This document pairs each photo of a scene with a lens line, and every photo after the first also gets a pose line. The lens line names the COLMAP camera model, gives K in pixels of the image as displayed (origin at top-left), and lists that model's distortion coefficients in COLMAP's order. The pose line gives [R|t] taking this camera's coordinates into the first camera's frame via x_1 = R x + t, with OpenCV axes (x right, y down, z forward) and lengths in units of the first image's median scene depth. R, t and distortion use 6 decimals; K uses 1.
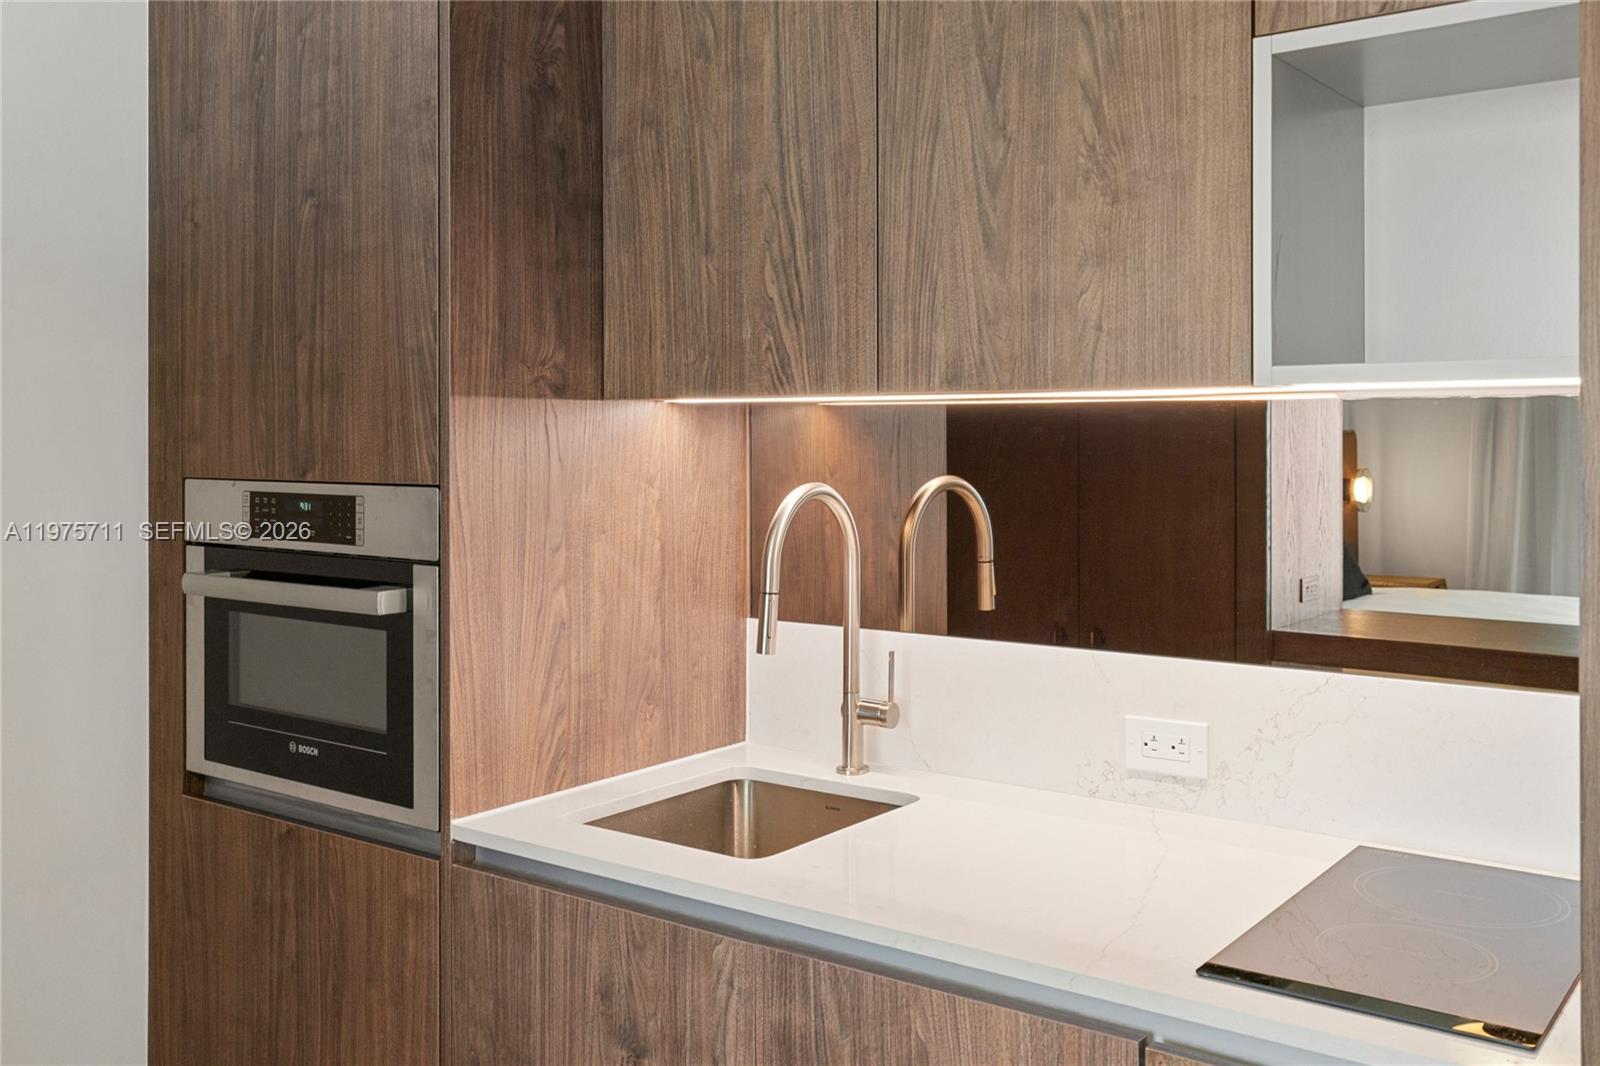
lens RADIAL K [[1469.8, 0, 799.7], [0, 1469.8, 456.8], [0, 0, 1]] dist [0.000635, -0.007404]
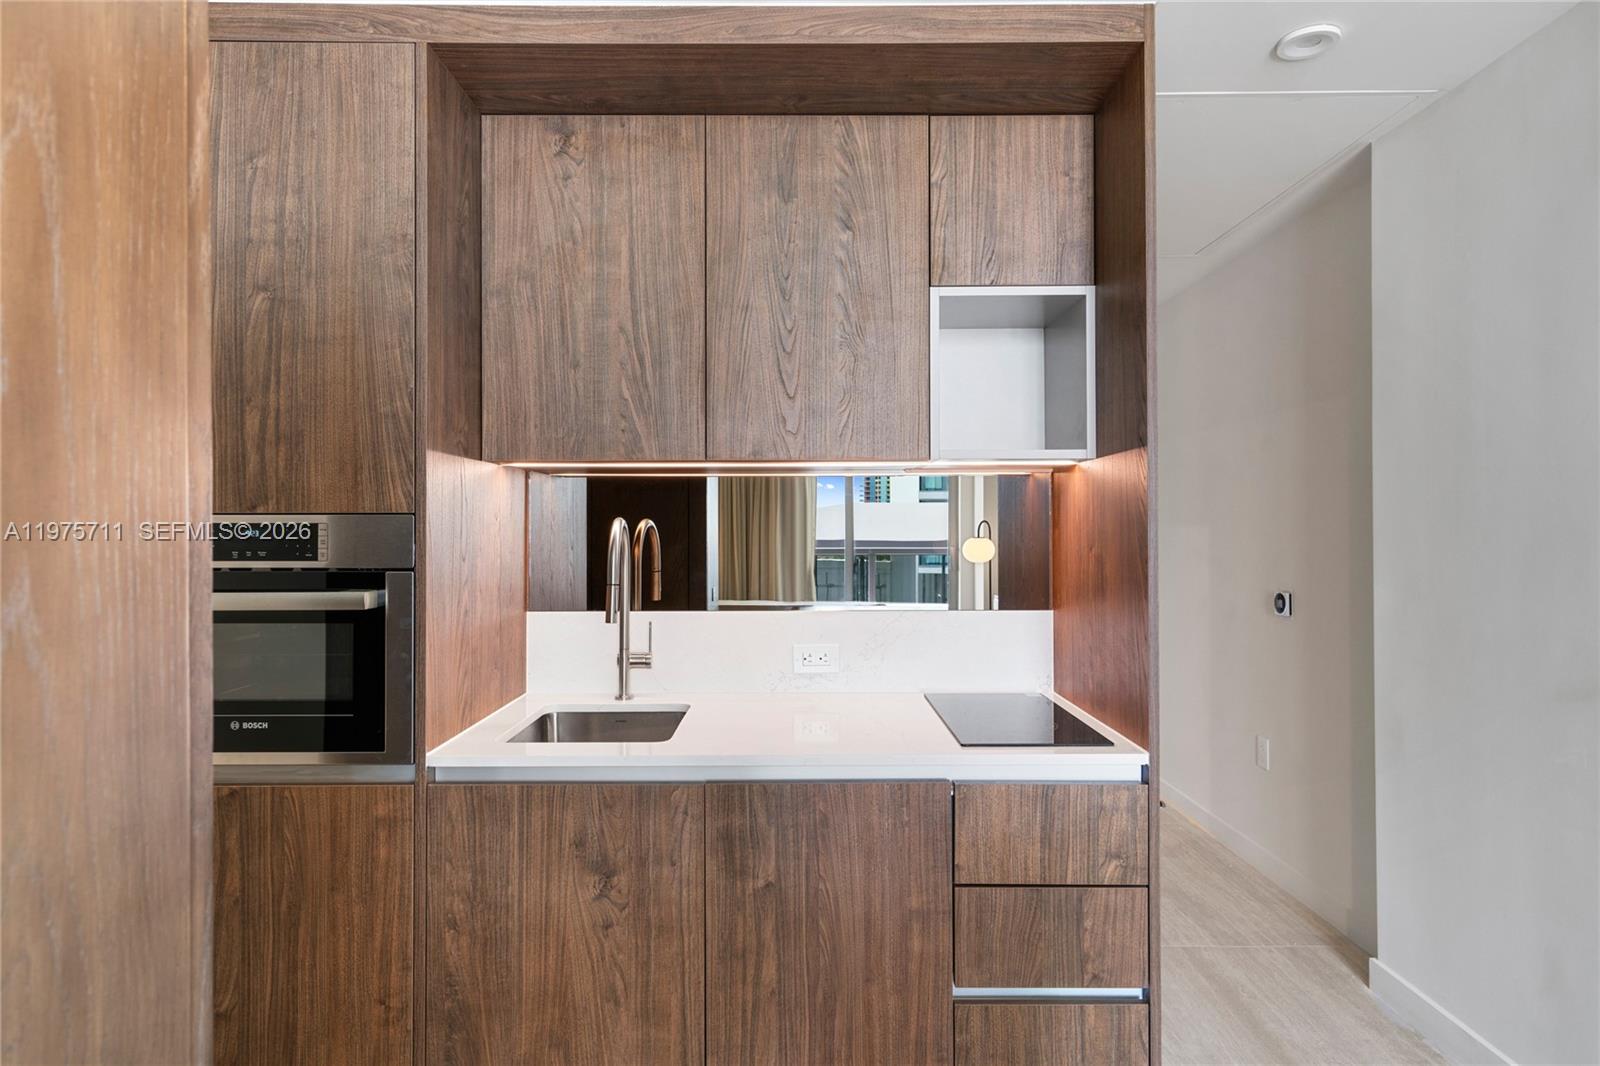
lens RADIAL K [[908.4, 0, 800.0], [0, 908.4, 533.0], [0, 0, 1]] dist [-0.000293, 0.000657]
pose [[0.799522, -0.003145, 0.600629, -0.458134], [0.009692, 0.999924, -0.007667, 0.046954], [-0.600559, 0.011951, 0.799491, 0.093009]]
